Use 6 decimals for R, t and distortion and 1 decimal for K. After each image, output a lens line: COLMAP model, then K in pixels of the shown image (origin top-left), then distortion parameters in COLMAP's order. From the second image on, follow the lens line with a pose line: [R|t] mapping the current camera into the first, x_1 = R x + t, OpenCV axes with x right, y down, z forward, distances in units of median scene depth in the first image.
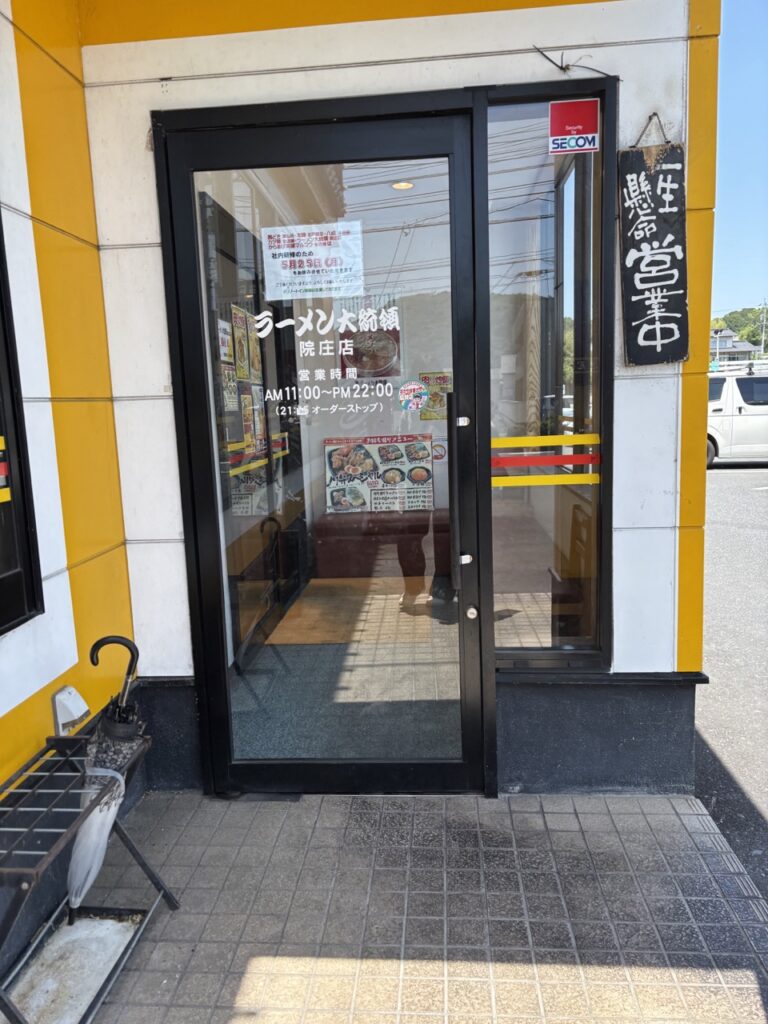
lens RADIAL K [[778.5, 0, 384.0], [0, 778.5, 512.0], [0, 0, 1]] dist [0.064574, -0.003559]
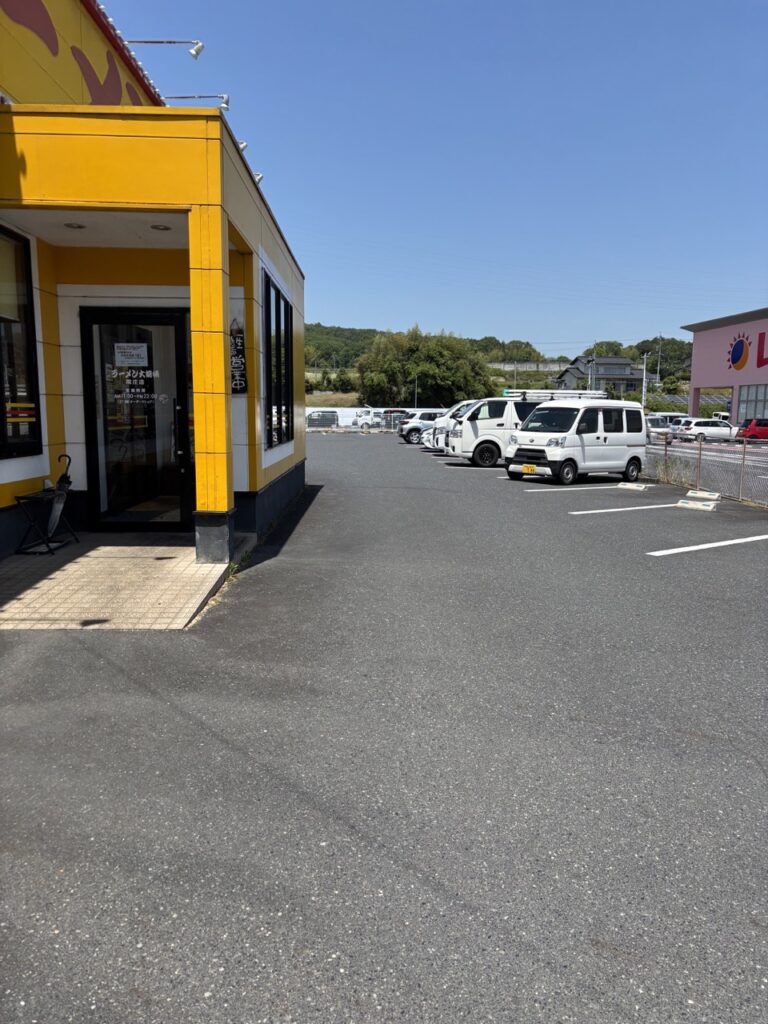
lens RADIAL K [[778.5, 0, 384.0], [0, 778.5, 512.0], [0, 0, 1]] dist [0.064574, -0.003559]
pose [[0.994971, 0.033803, 0.094291, 0.638278], [-0.032683, 0.999376, -0.013398, 0.317845], [-0.094685, 0.010248, 0.995455, -2.210079]]
